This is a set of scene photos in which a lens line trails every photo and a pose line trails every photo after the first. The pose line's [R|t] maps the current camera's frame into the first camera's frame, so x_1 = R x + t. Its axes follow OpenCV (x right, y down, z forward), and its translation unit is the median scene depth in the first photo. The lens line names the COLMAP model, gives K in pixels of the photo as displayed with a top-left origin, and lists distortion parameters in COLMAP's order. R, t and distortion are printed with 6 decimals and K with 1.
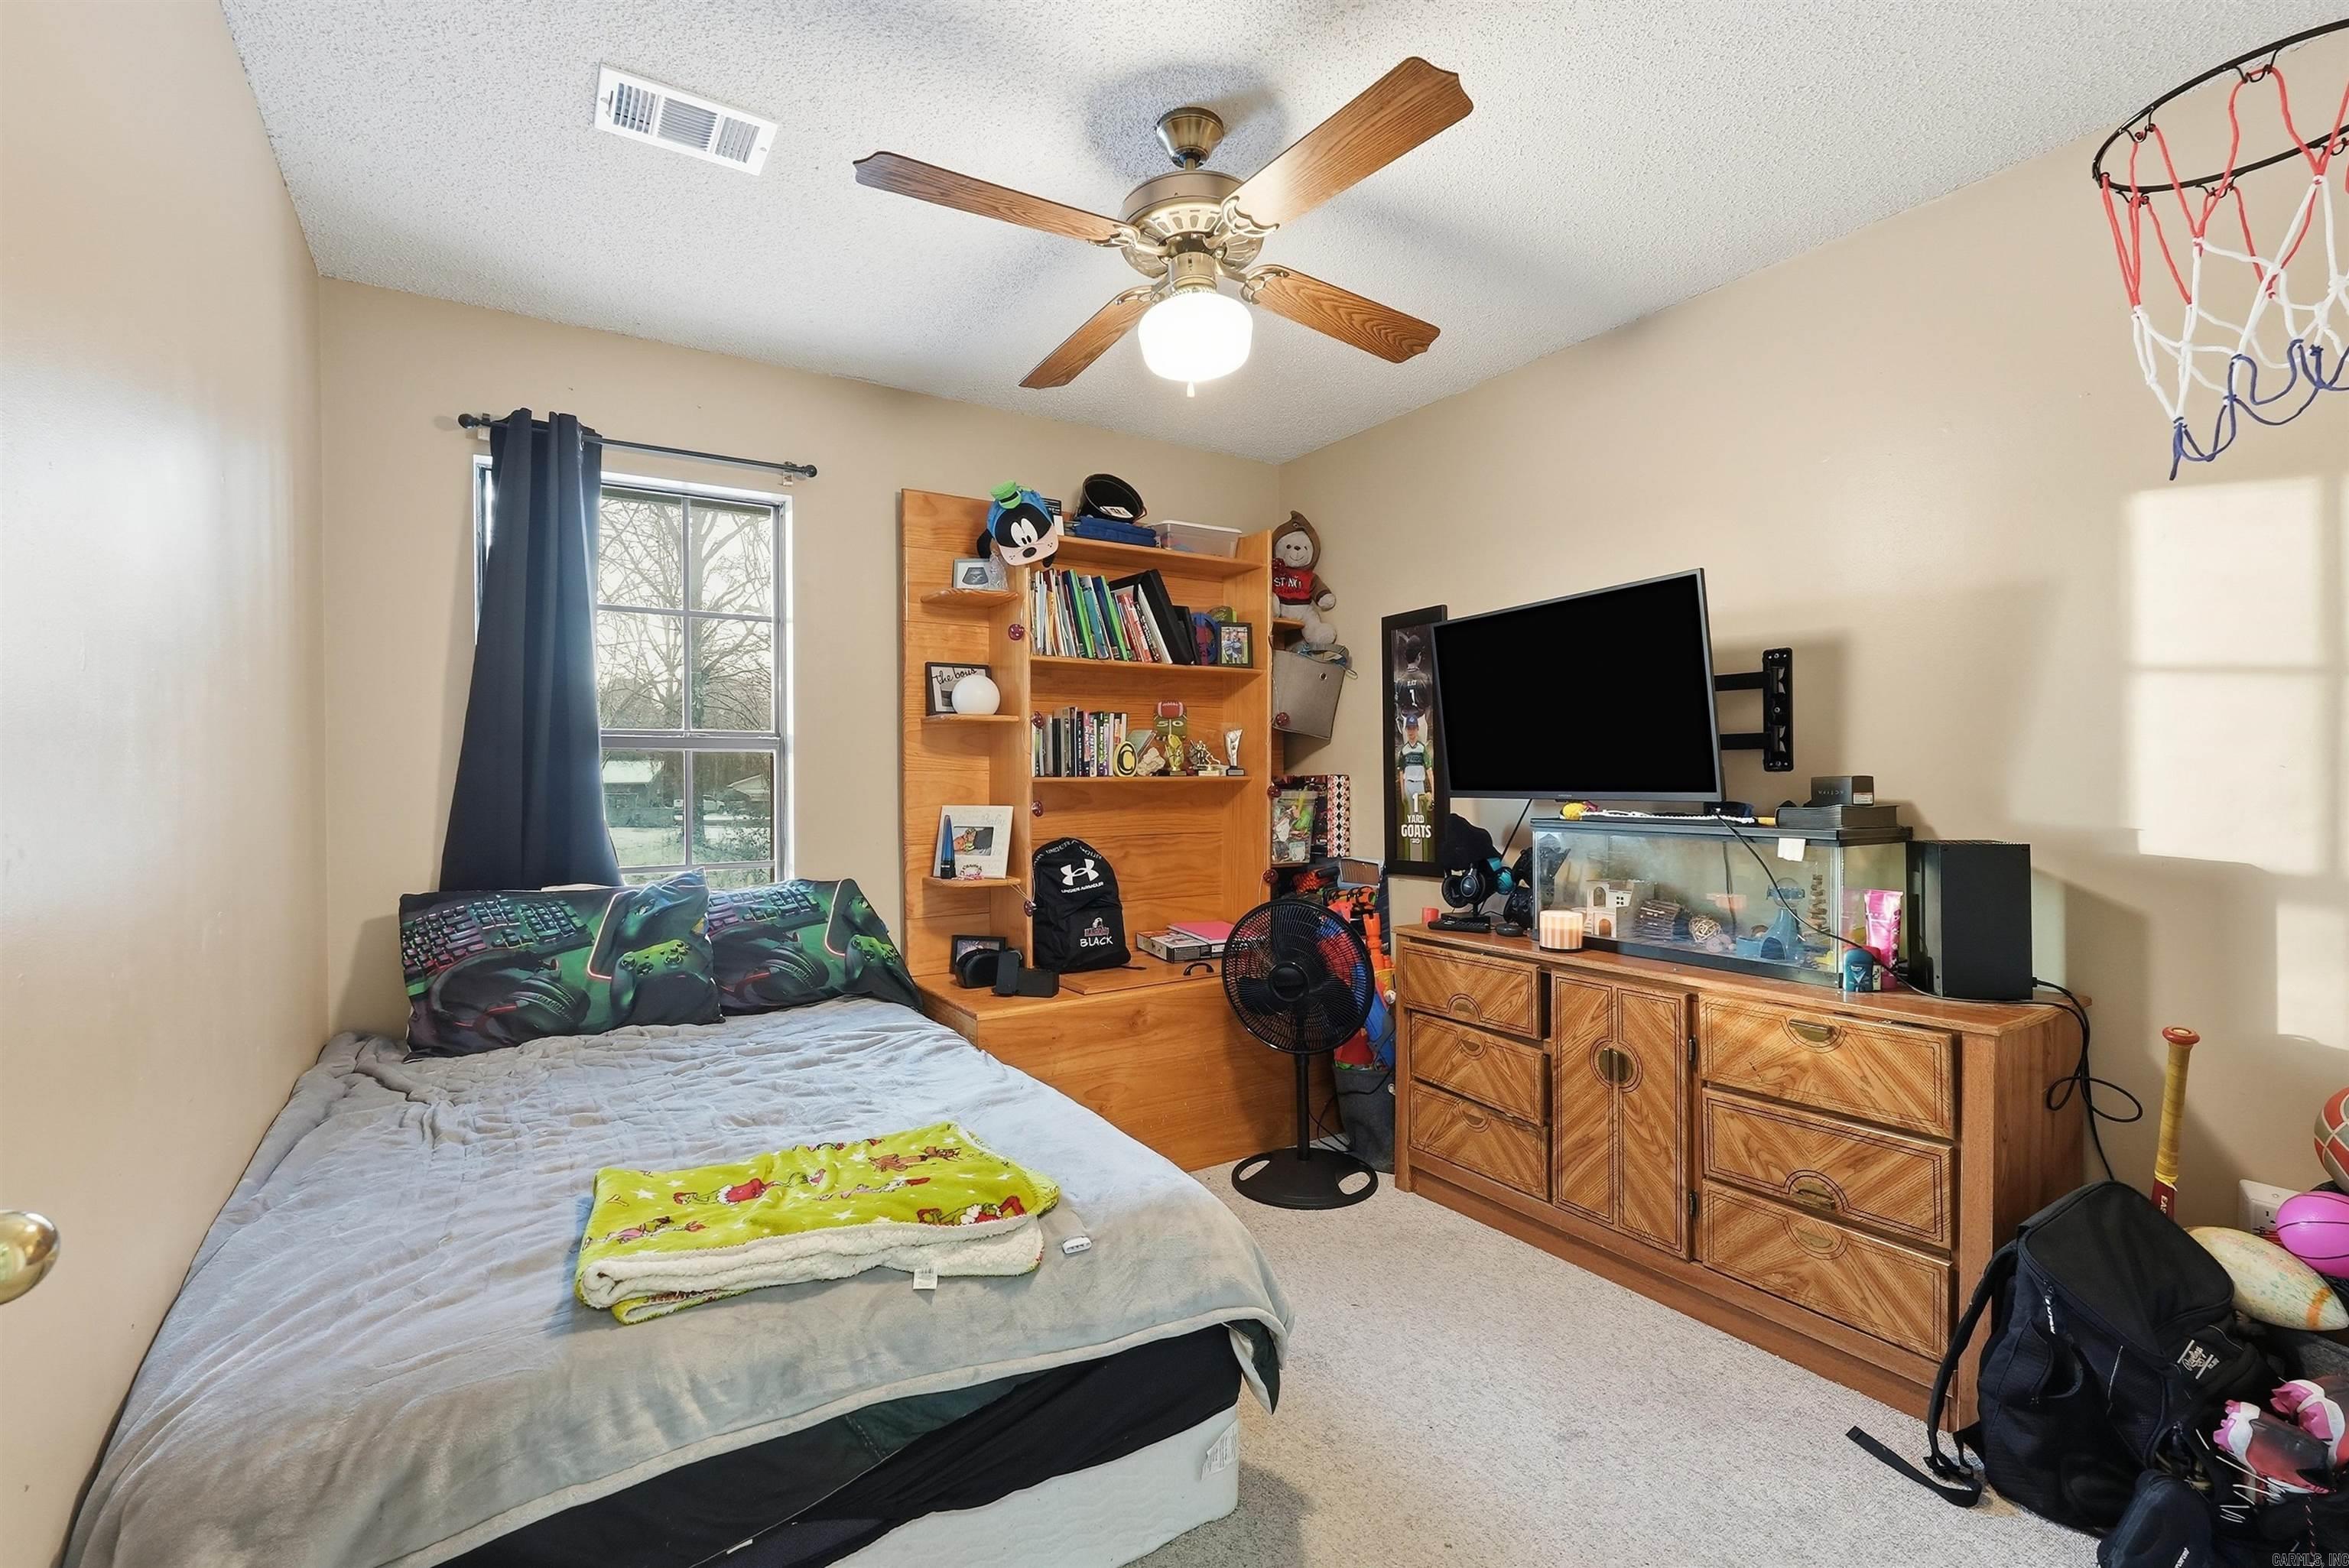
lens RADIAL K [[1055.5, 0, 1172.5], [0, 1055.5, 774.9], [0, 0, 1]] dist [-0.011664, 0.006668]
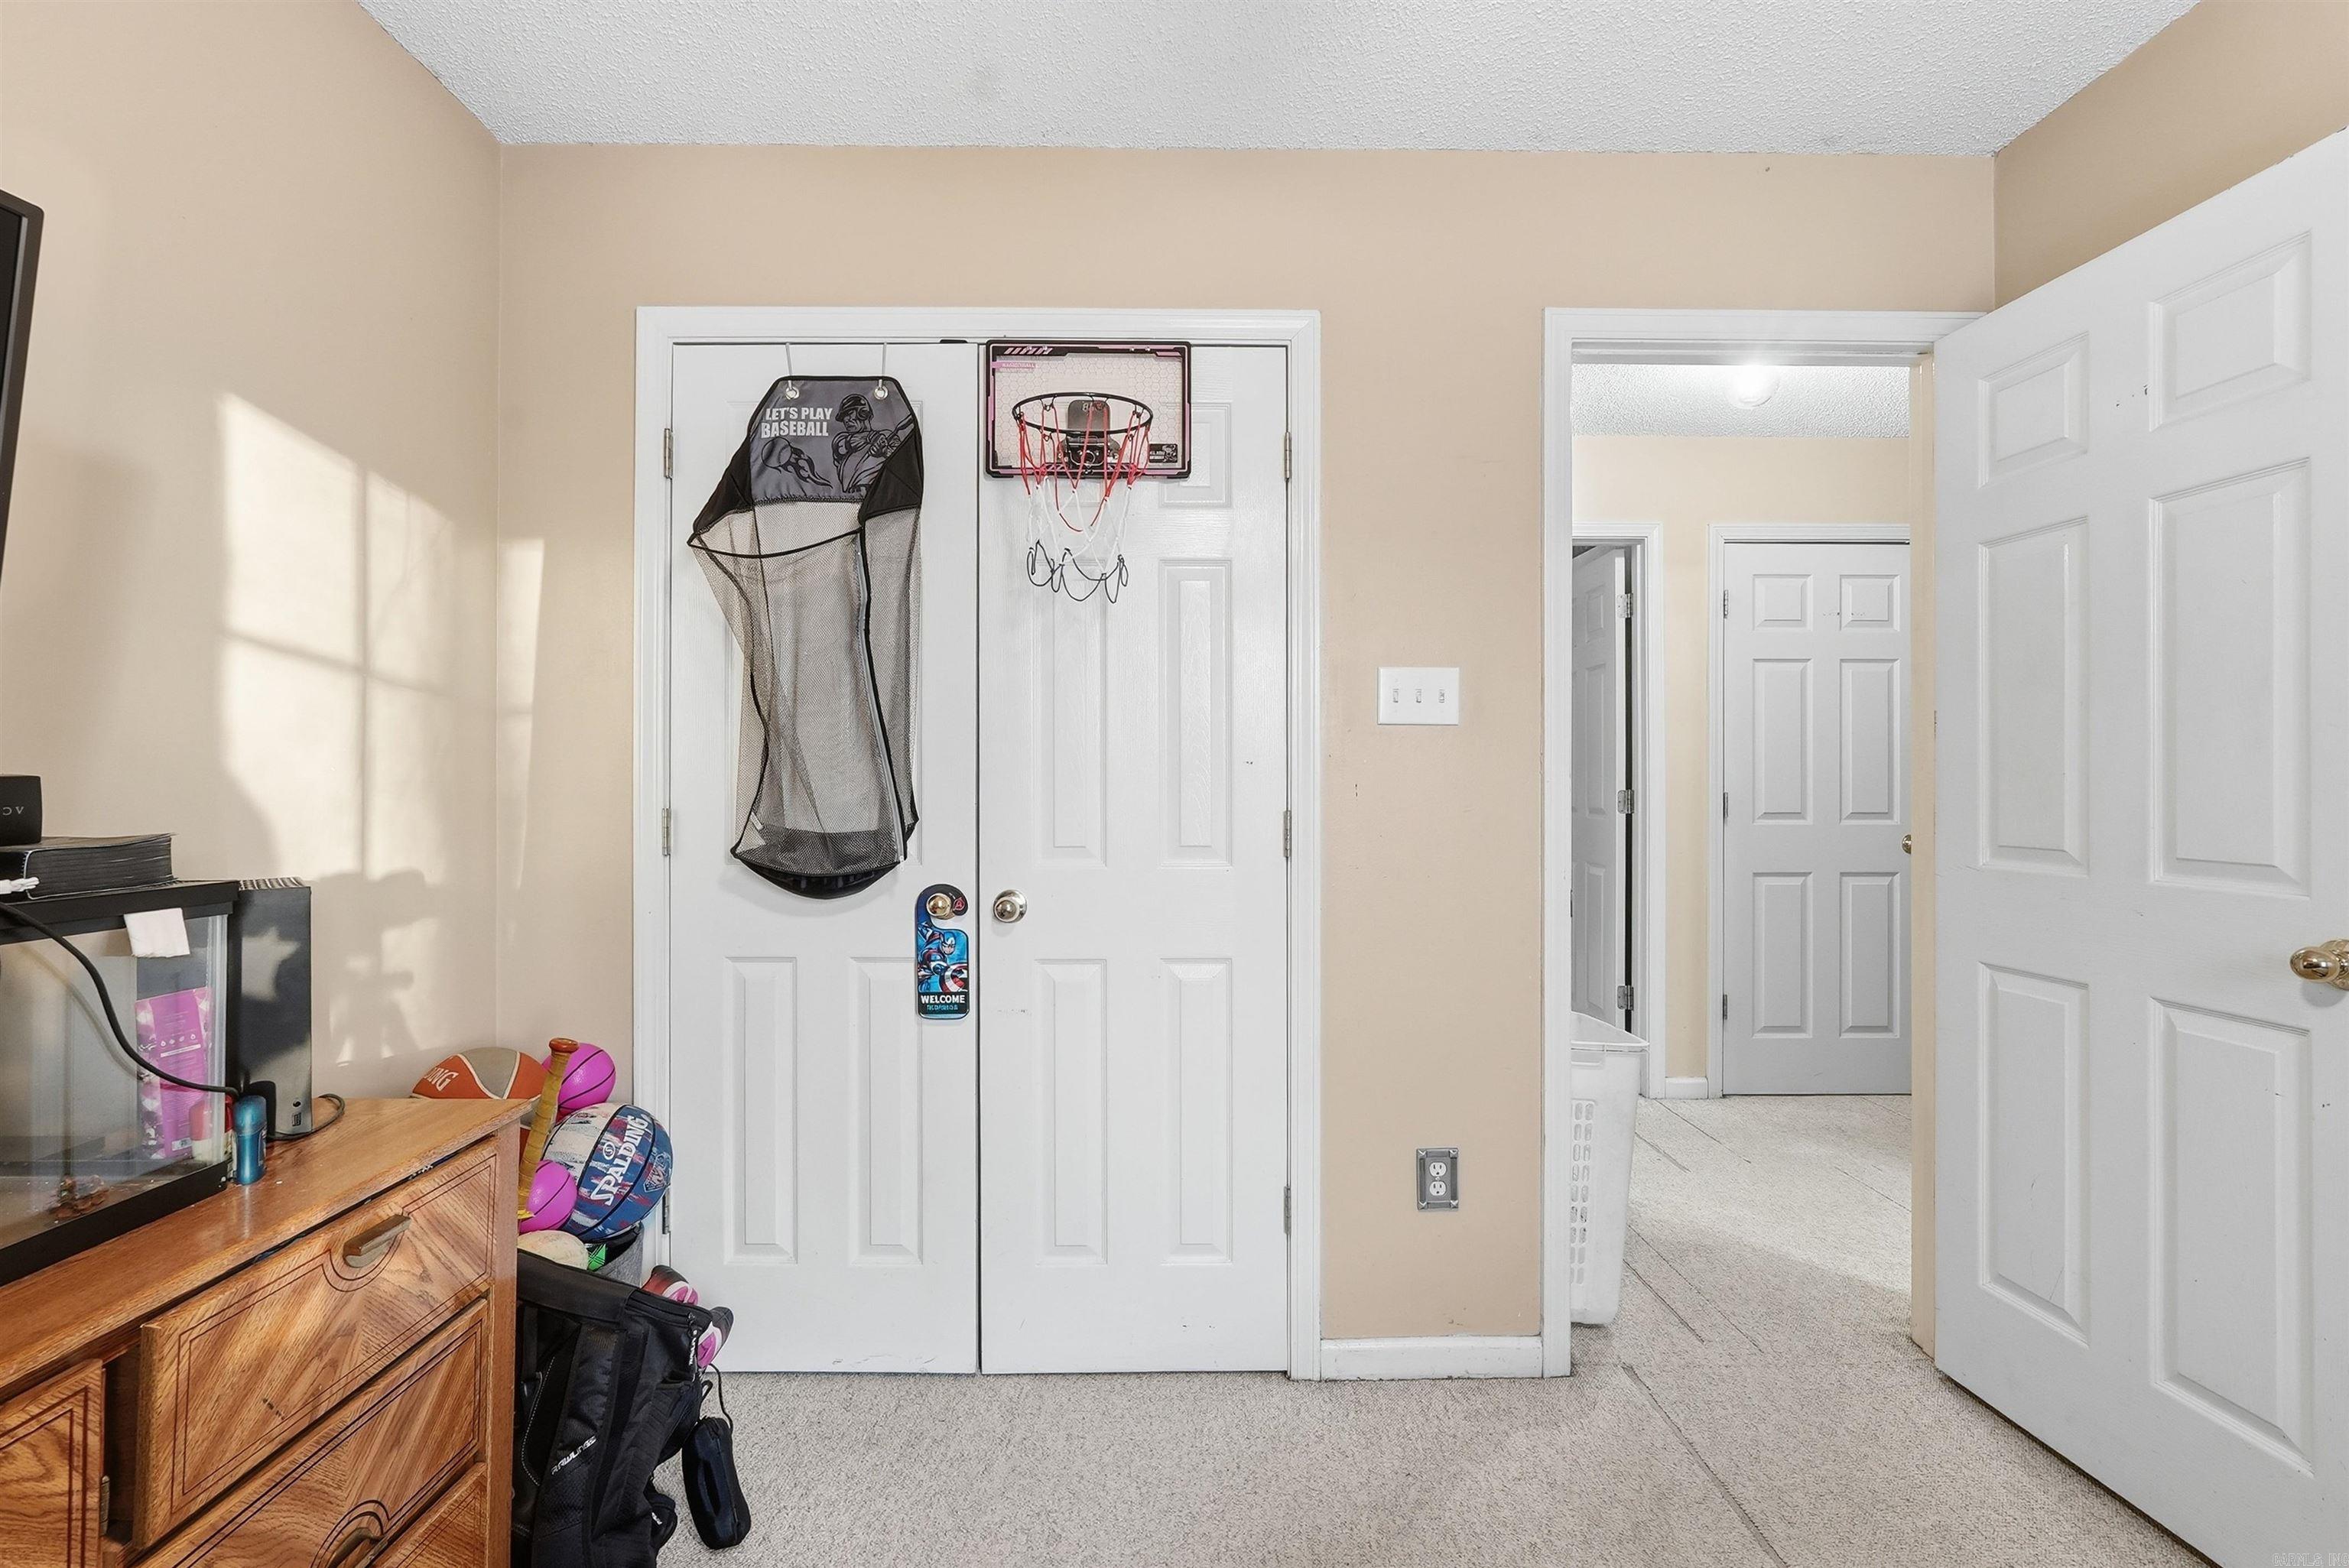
lens RADIAL K [[1055.5, 0, 1177.1], [0, 1055.5, 778.6], [0, 0, 1]] dist [-0.011664, 0.006668]
pose [[-0.834752, 0.001034, 0.550625, -0.040518], [0.001409, 0.999999, 0.000258, 0.001809], [-0.550624, 0.000991, -0.834753, 1.234748]]
